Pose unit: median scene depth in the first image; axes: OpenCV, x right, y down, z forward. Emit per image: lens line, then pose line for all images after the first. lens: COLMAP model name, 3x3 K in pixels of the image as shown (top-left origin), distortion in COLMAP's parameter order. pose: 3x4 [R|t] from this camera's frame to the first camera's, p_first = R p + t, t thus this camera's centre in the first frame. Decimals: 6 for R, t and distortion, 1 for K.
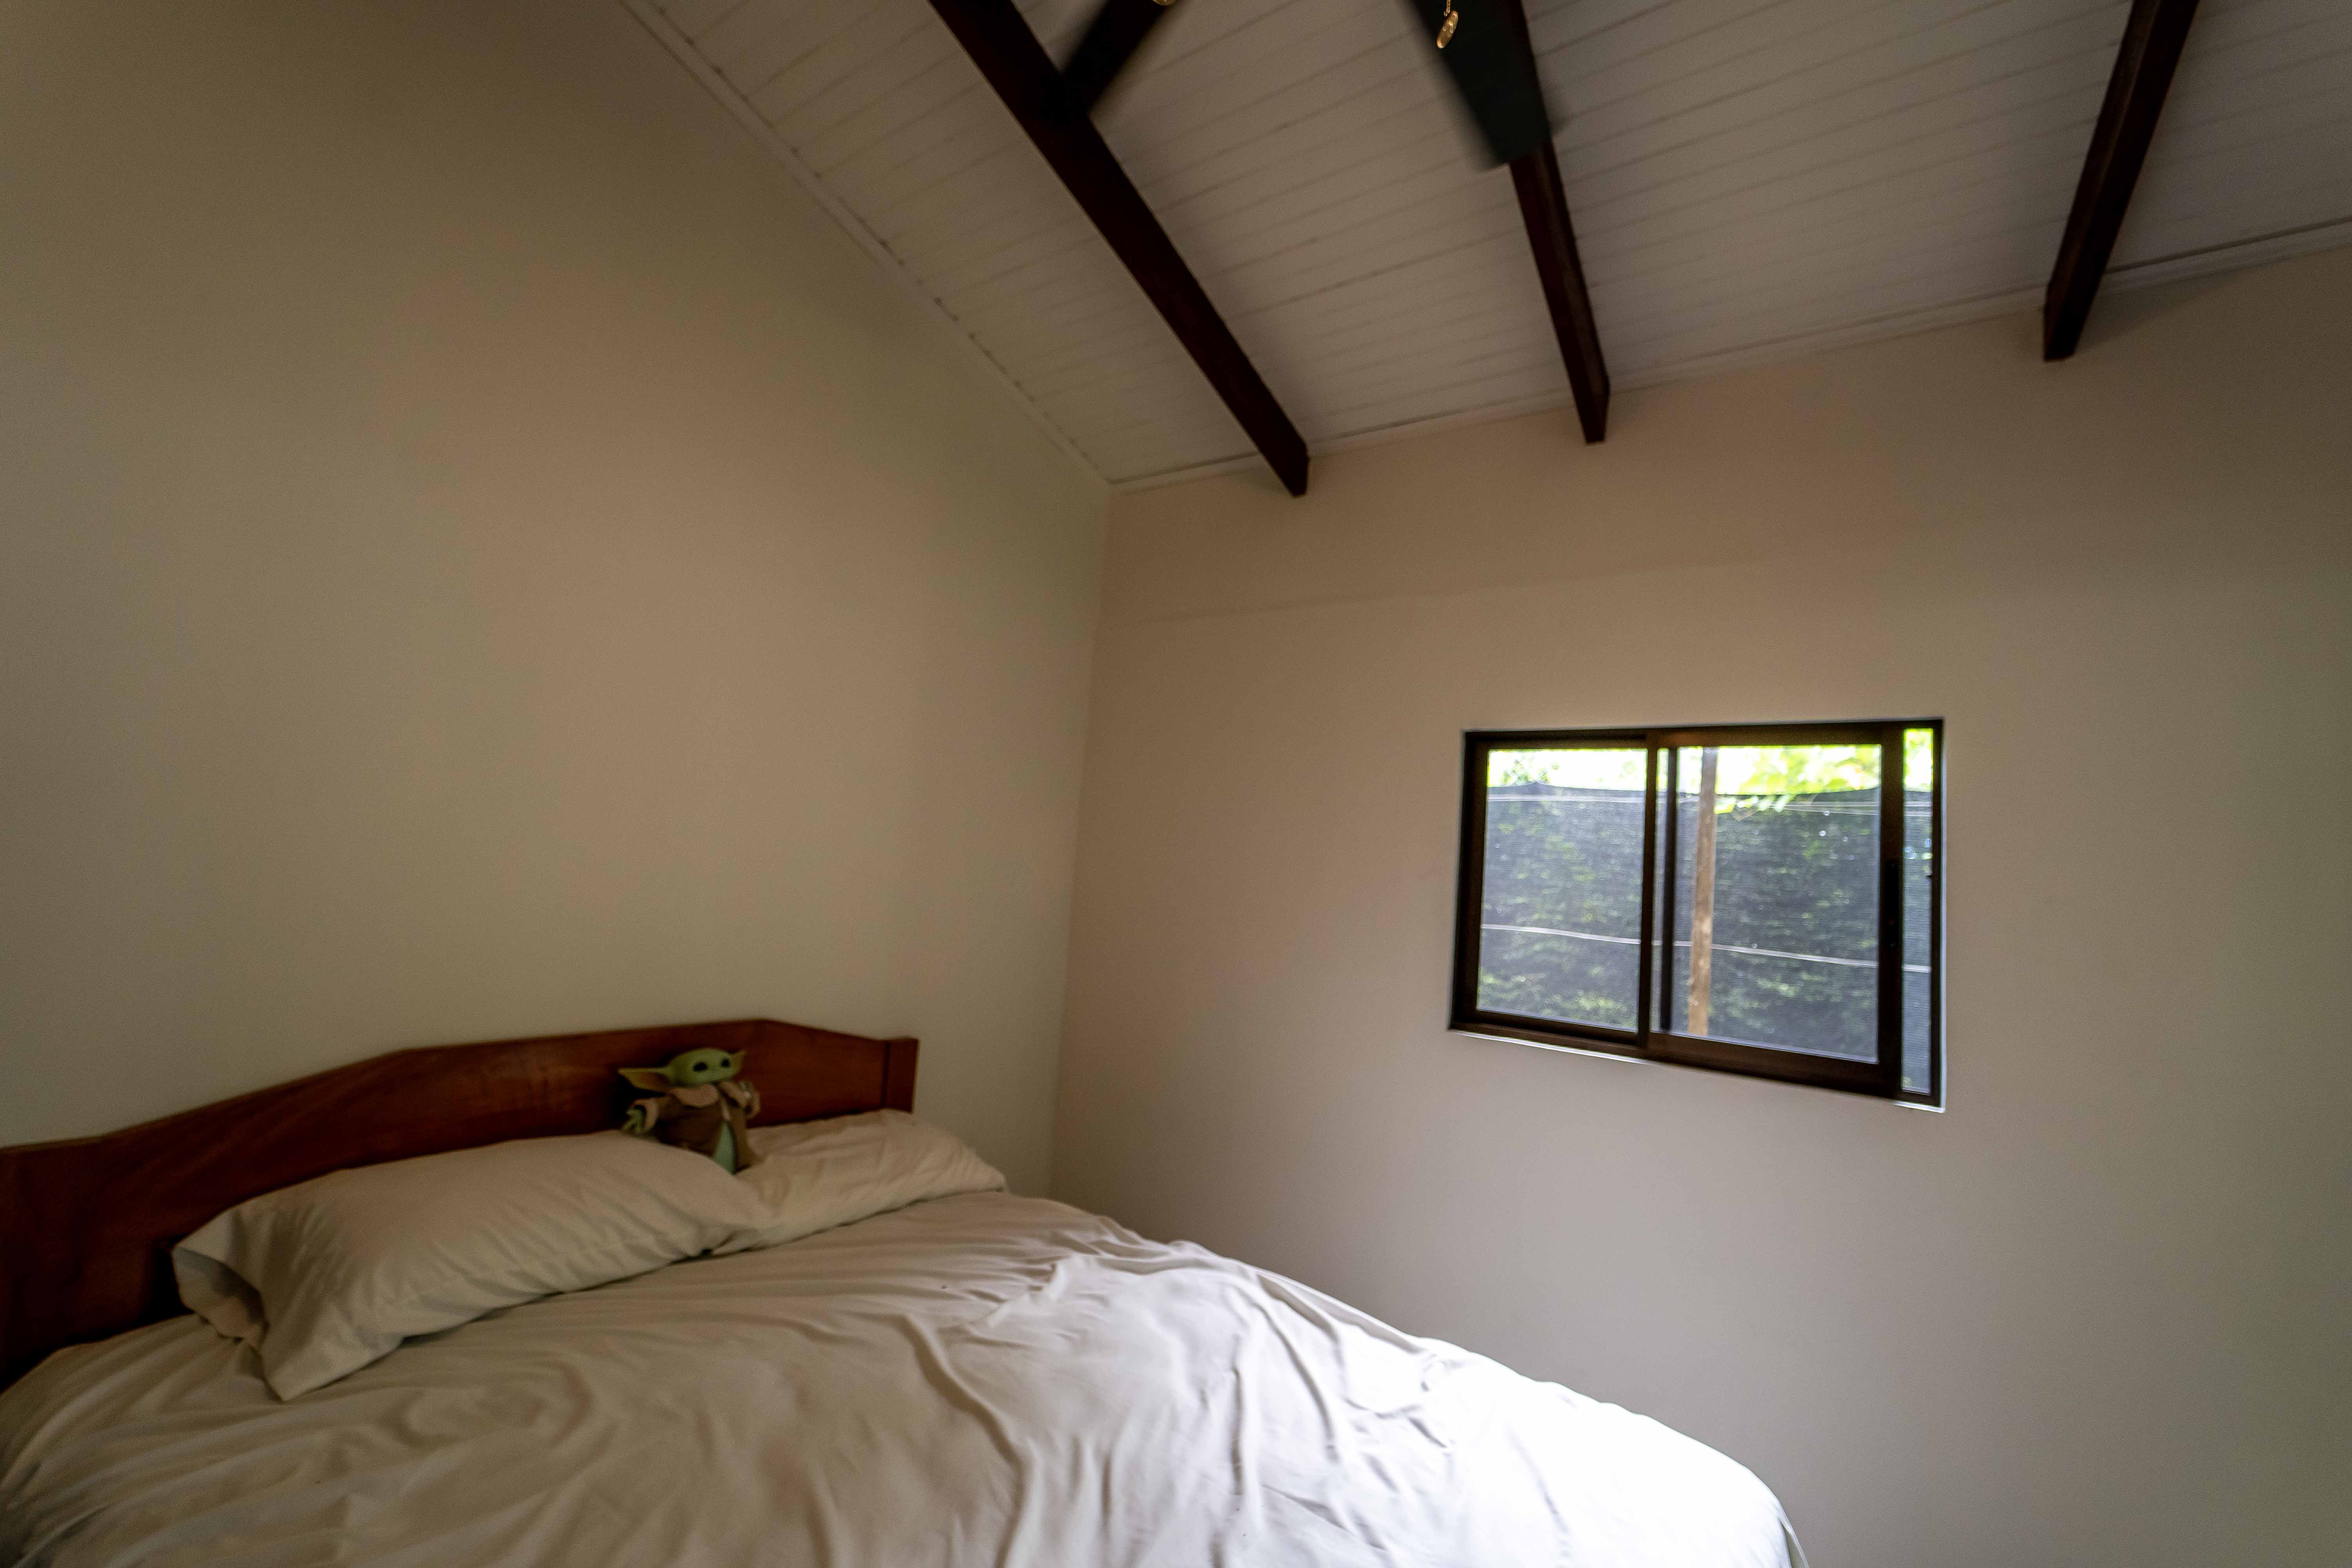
lens RADIAL K [[951.1, 0, 1190.1], [0, 951.1, 792.2], [0, 0, 1]] dist [0.010713, -0.005629]
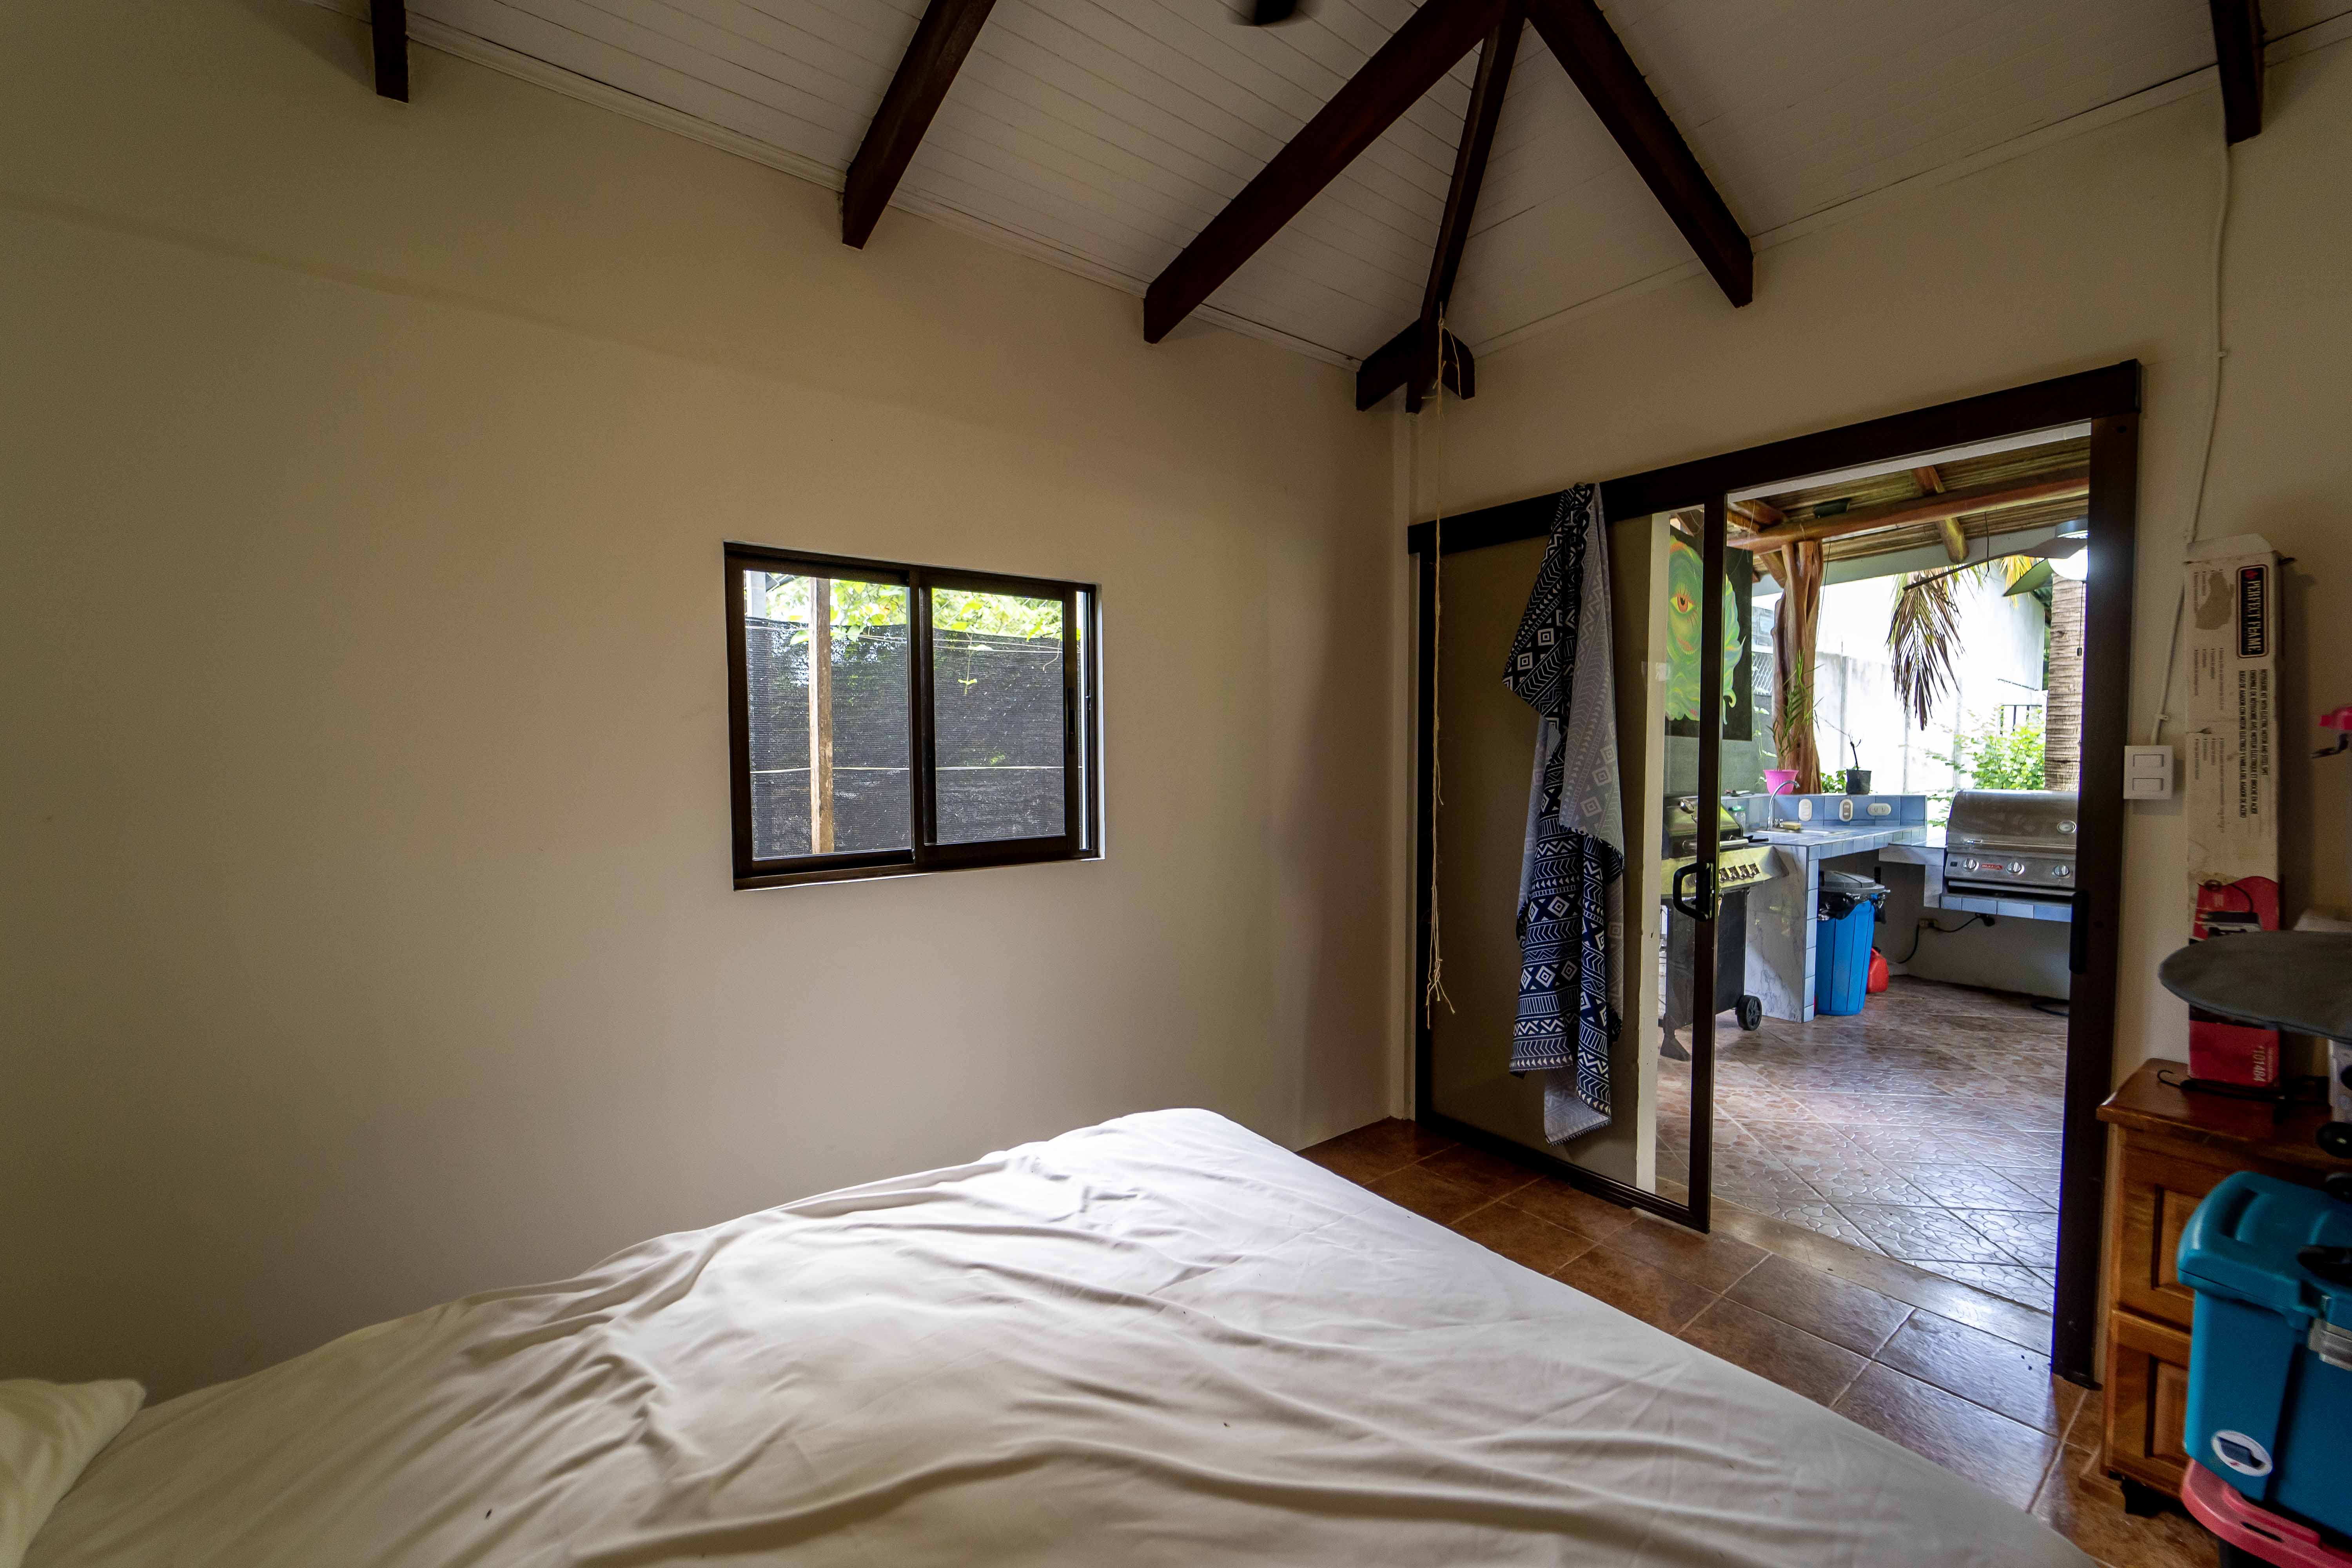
lens RADIAL K [[951.1, 0, 1190.1], [0, 951.1, 792.2], [0, 0, 1]] dist [0.010713, -0.005629]
pose [[0.303102, -0.129724, 0.944087, -0.537686], [-0.058576, 0.986282, 0.154327, -0.002508], [-0.951156, -0.102078, 0.291345, 0.440589]]
